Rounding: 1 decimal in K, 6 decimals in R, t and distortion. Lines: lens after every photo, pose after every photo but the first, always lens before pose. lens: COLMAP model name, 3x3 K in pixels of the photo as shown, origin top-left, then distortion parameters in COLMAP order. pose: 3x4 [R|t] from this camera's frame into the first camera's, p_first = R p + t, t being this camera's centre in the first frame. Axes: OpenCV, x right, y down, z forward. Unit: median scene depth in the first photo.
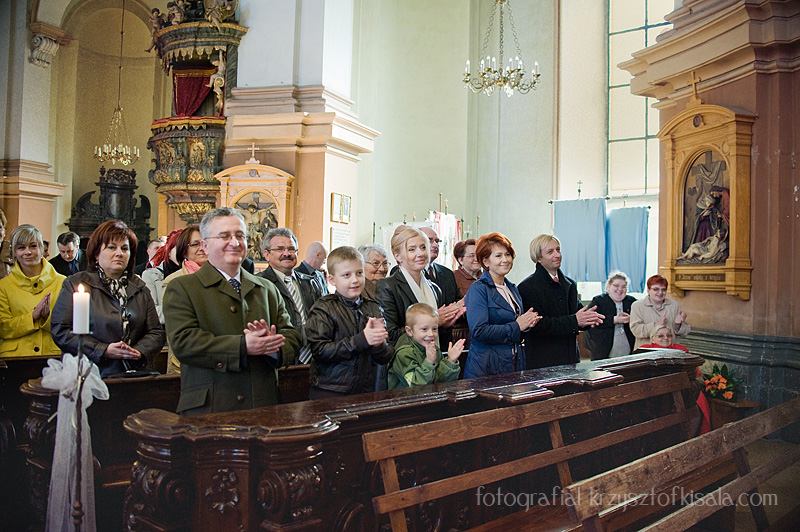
lens RADIAL K [[803.0, 0, 400.0], [0, 803.0, 266.0], [0, 0, 1]] dist [-0.184626, 0.193098]
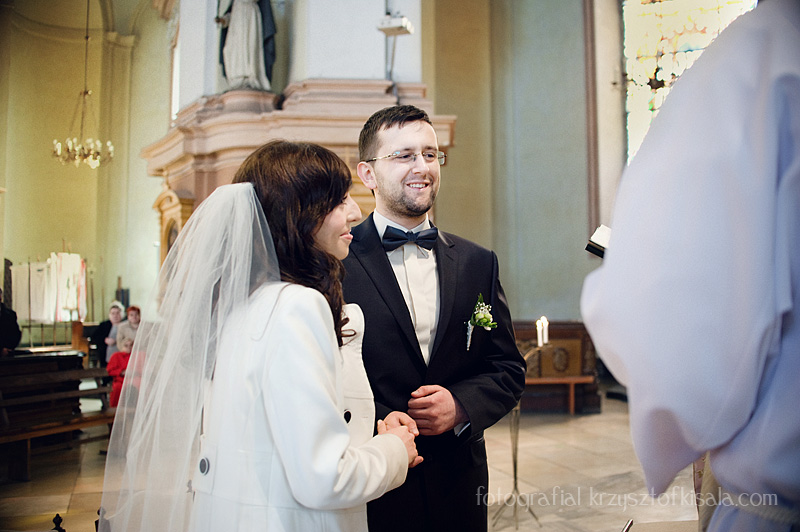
lens RADIAL K [[803.0, 0, 400.0], [0, 803.0, 266.0], [0, 0, 1]] dist [-0.184626, 0.193098]
pose [[0.951573, -0.011384, 0.307211, 0.321534], [0.020597, 0.999430, -0.026762, -0.011030], [-0.306731, 0.031794, 0.951265, -0.528017]]
